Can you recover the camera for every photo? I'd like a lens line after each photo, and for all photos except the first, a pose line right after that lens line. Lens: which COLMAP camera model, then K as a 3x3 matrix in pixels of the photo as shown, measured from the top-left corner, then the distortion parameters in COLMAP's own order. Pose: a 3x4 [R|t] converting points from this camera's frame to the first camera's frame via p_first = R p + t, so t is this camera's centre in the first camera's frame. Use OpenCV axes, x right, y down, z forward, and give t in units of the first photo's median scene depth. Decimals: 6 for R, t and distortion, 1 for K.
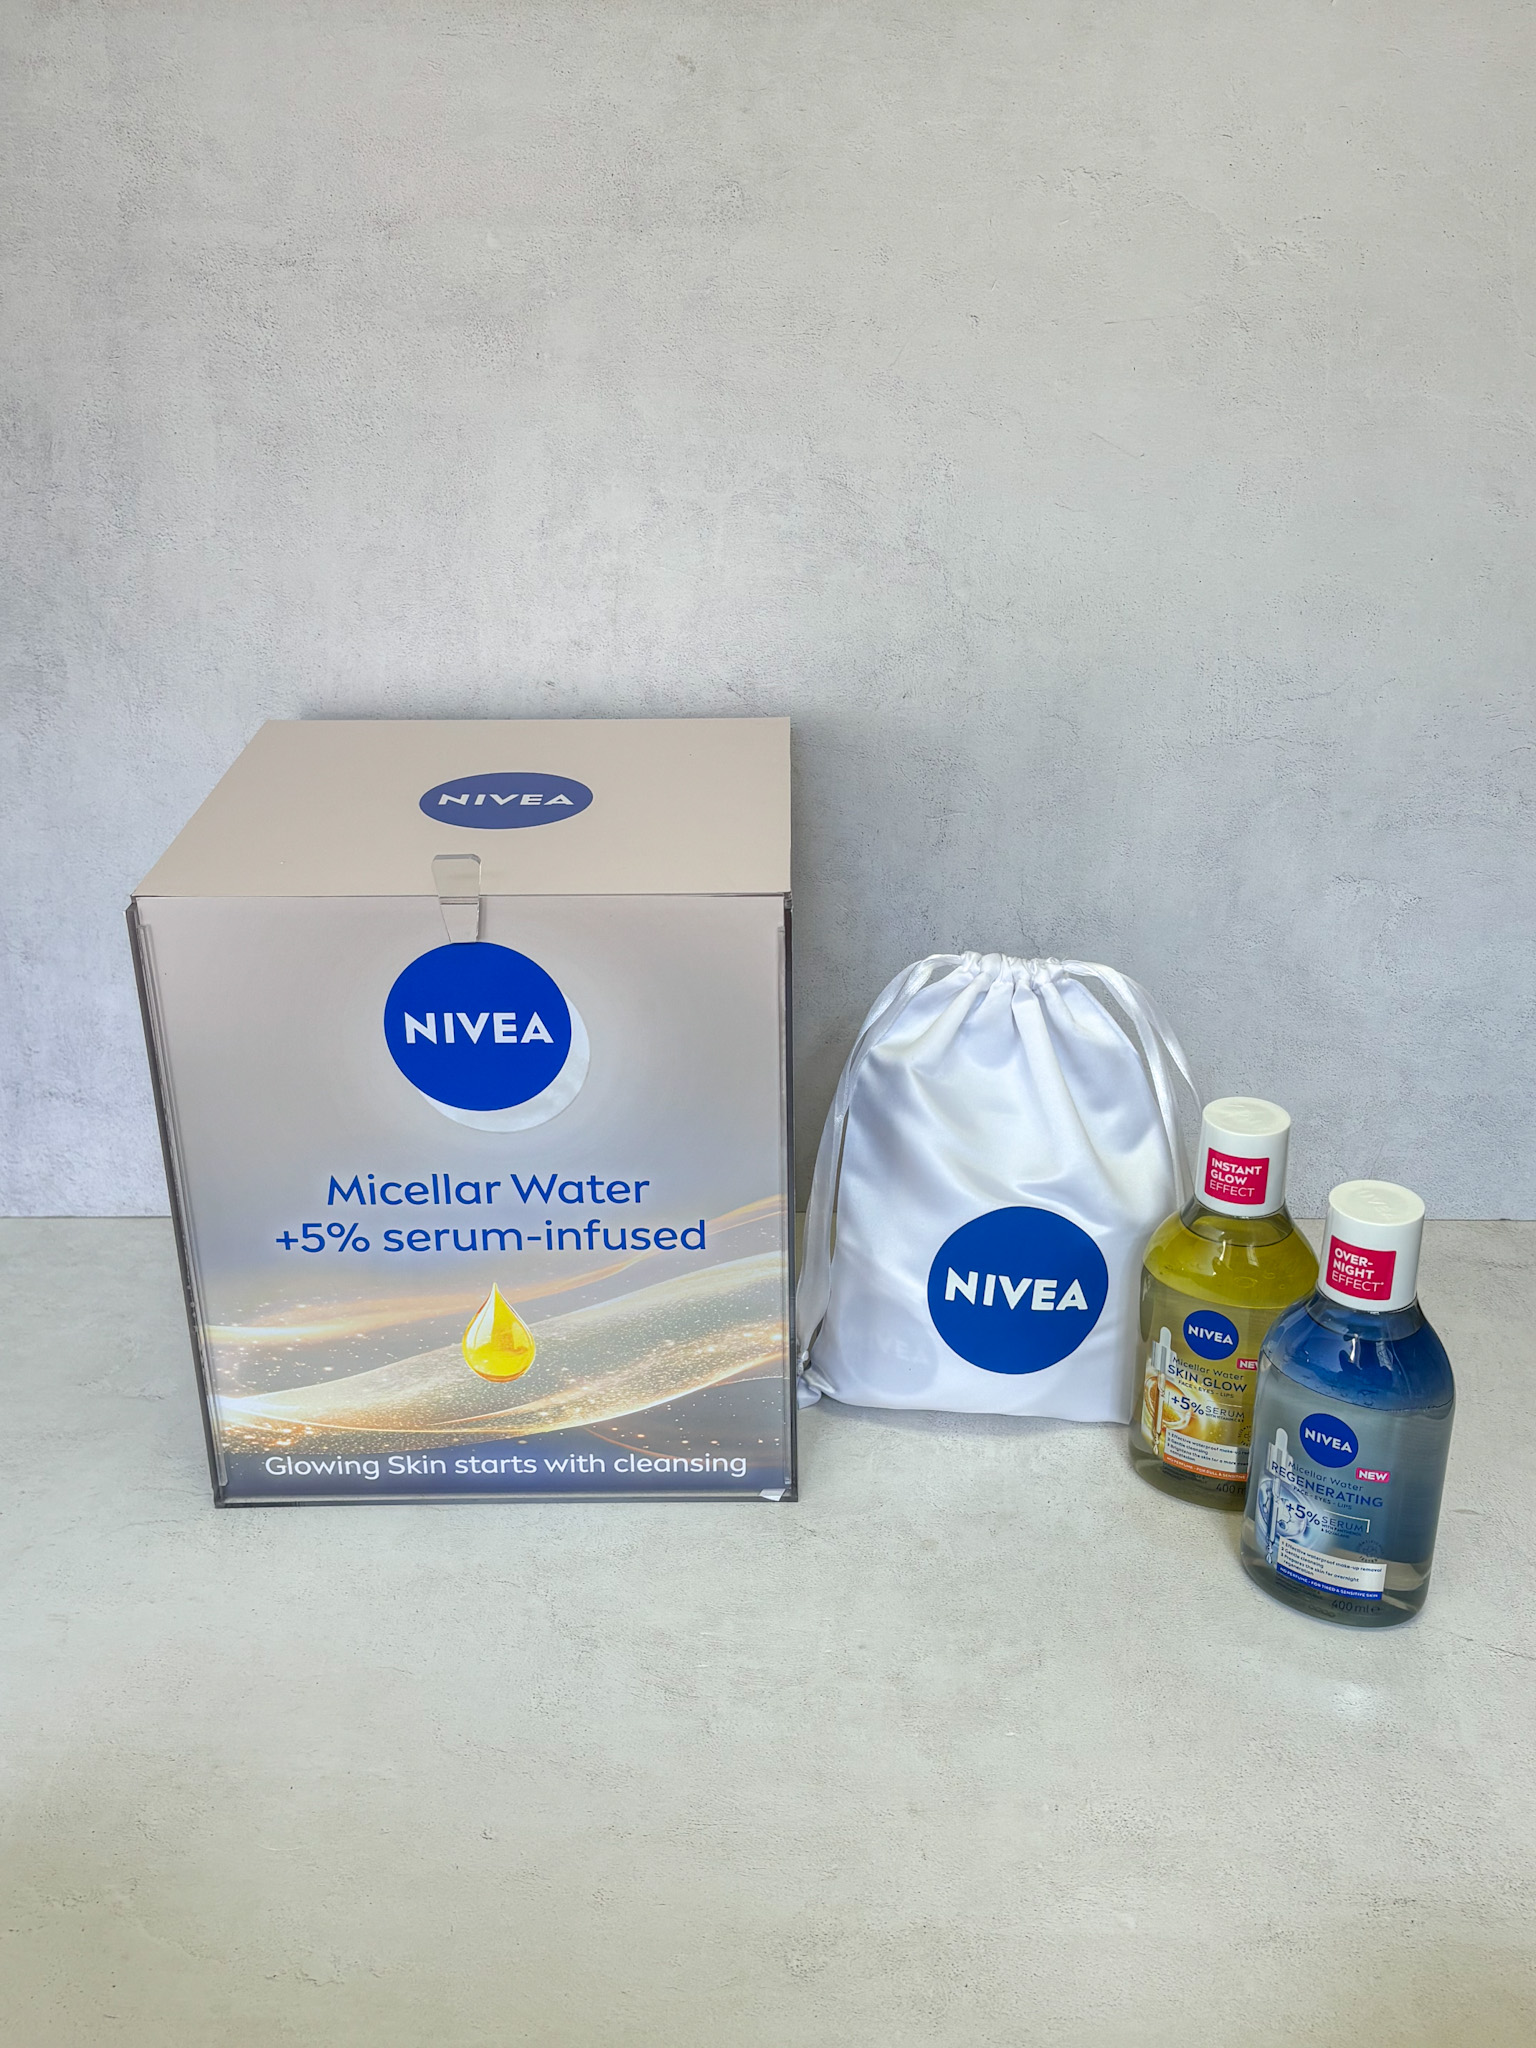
lens RADIAL K [[2131.2, 0, 768.0], [0, 2131.2, 1024.0], [0, 0, 1]] dist [0.218915, -0.786007]
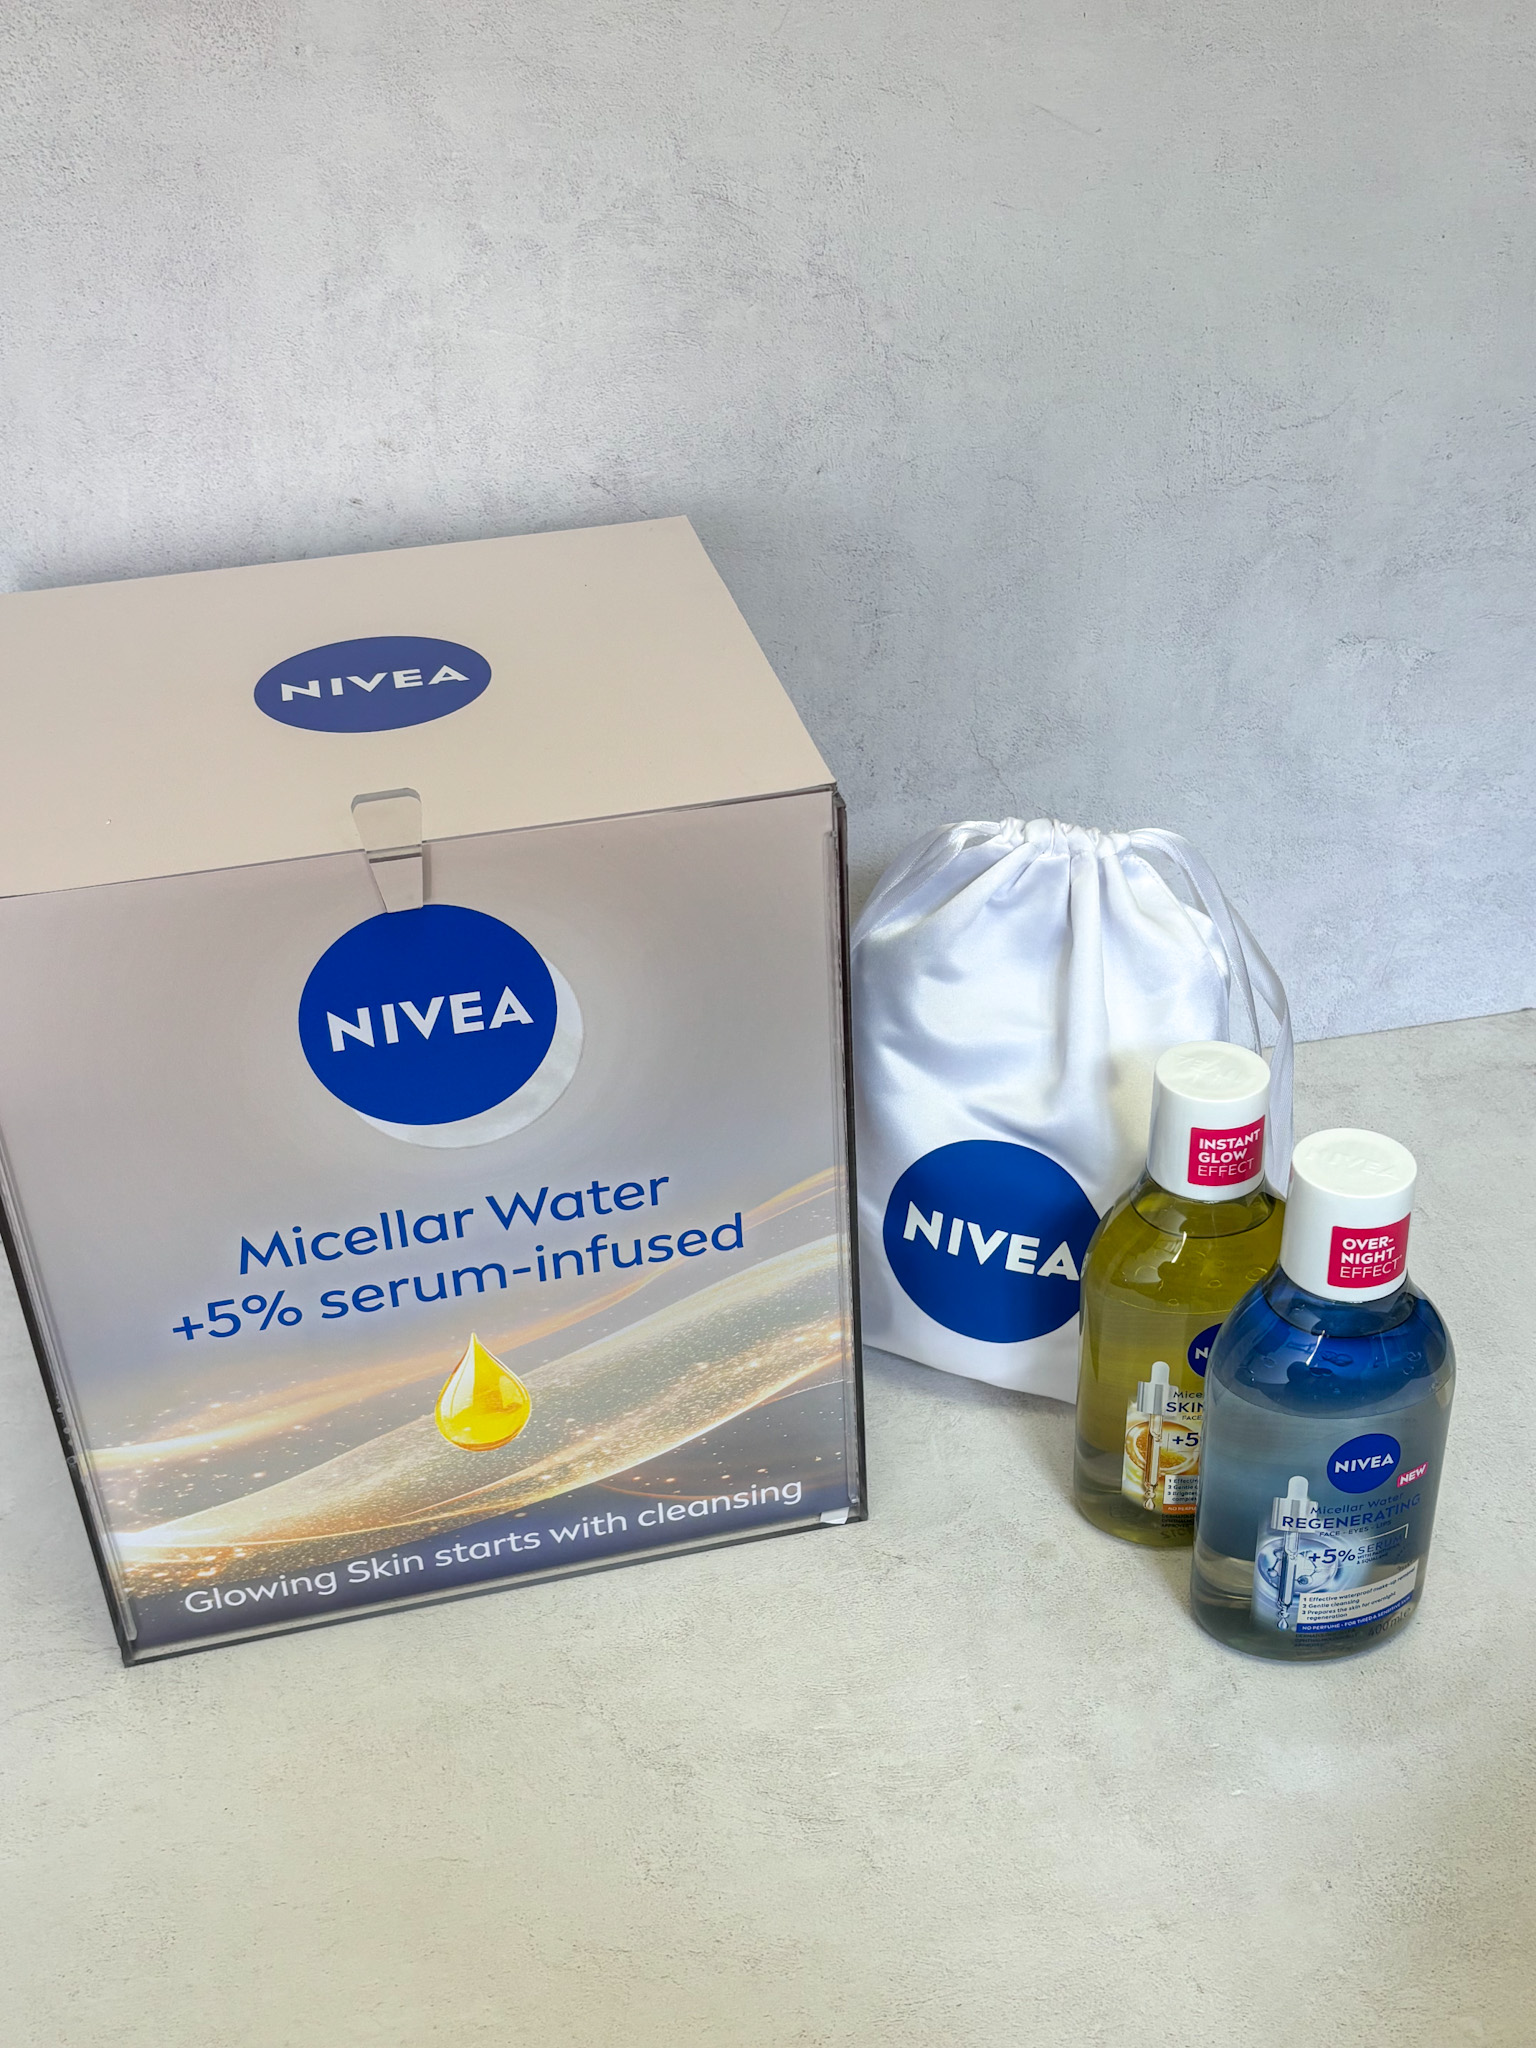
lens RADIAL K [[2239.8, 0, 770.8], [0, 2239.8, 1031.9], [0, 0, 1]] dist [0.201073, -0.750097]
pose [[0.973712, -0.145497, 0.175260, -0.142874], [0.122354, 0.983076, 0.136352, -0.076175], [-0.192133, -0.111323, 0.975034, 0.207090]]
